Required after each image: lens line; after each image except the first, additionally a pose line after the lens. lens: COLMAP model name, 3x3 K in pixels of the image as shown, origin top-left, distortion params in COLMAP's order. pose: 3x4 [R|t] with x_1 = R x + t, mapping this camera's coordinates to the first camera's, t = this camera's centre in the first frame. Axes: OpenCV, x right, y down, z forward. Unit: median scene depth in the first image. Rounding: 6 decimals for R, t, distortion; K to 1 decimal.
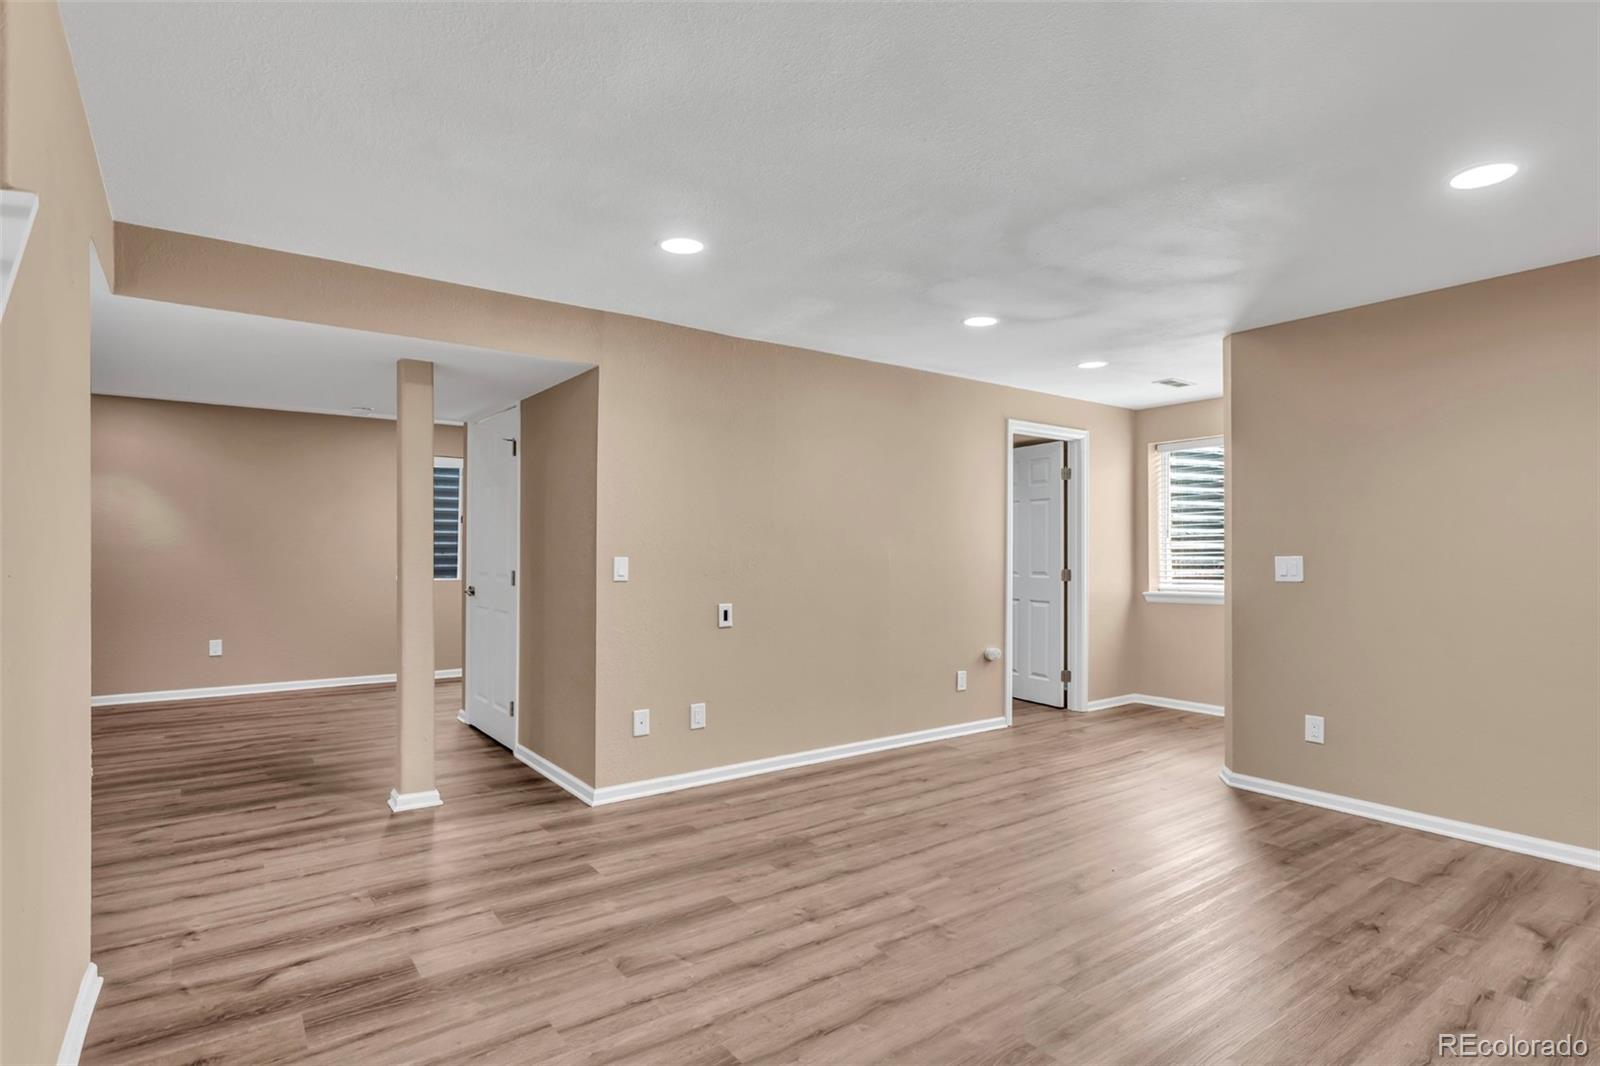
lens RADIAL K [[824.4, 0, 810.8], [0, 824.4, 528.4], [0, 0, 1]] dist [-0.007373, 0.003869]
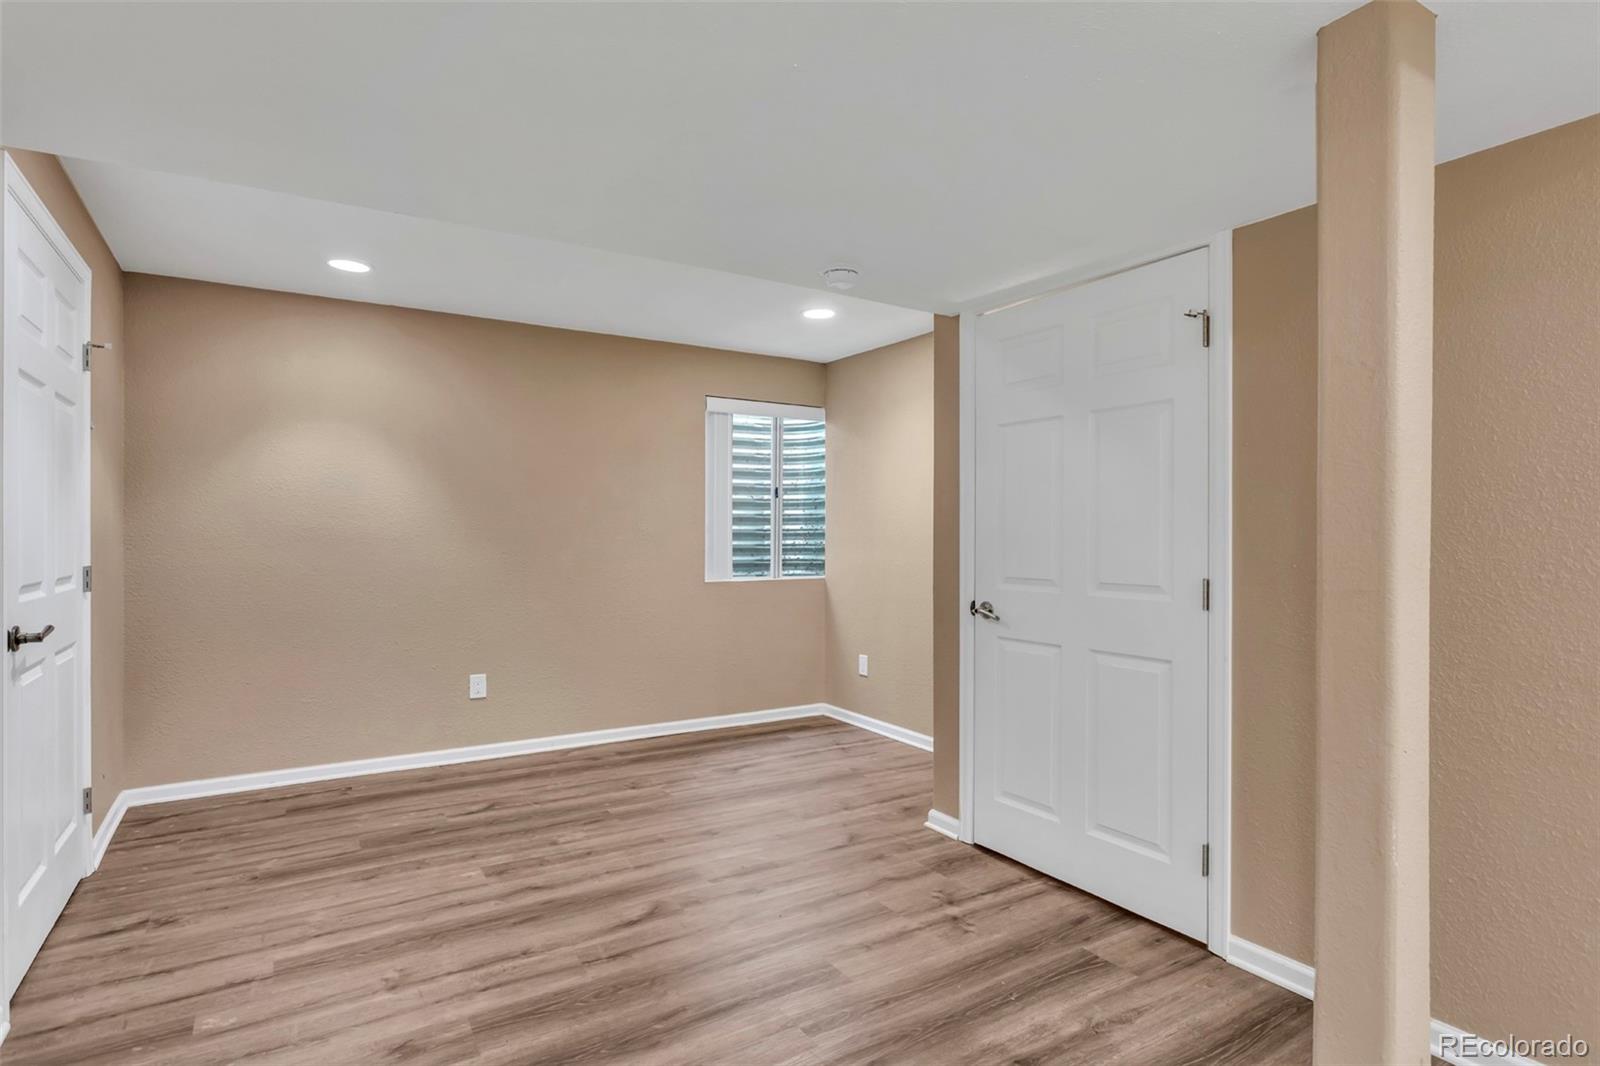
lens RADIAL K [[824.4, 0, 798.9], [0, 824.4, 541.0], [0, 0, 1]] dist [-0.007373, 0.003869]
pose [[0.996294, -0.000492, -0.086014, -0.909874], [0.002885, 0.999612, 0.027707, 0.029512], [0.085967, -0.027853, 0.995909, 0.816736]]
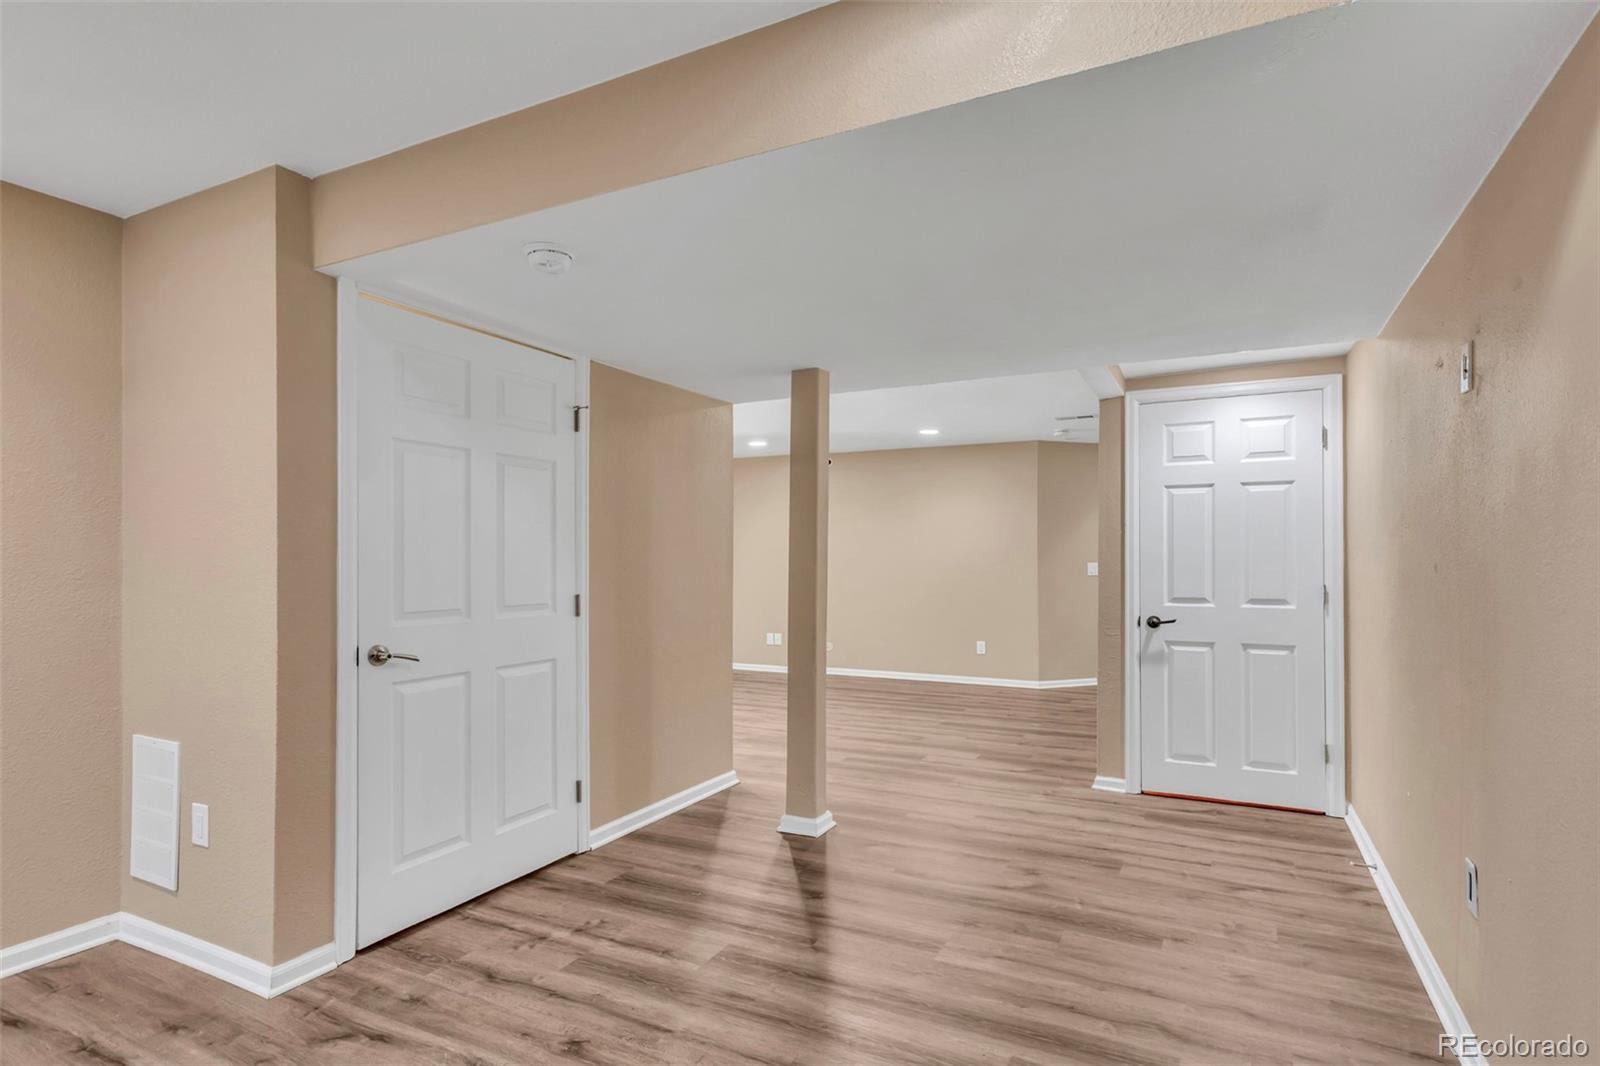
lens RADIAL K [[824.4, 0, 800.7], [0, 824.4, 546.5], [0, 0, 1]] dist [-0.007373, 0.003869]
pose [[-0.432386, 0.011309, 0.901617, -1.769157], [-0.020364, 0.999544, -0.022302, 0.042940], [-0.901458, -0.028003, -0.431959, 1.886943]]
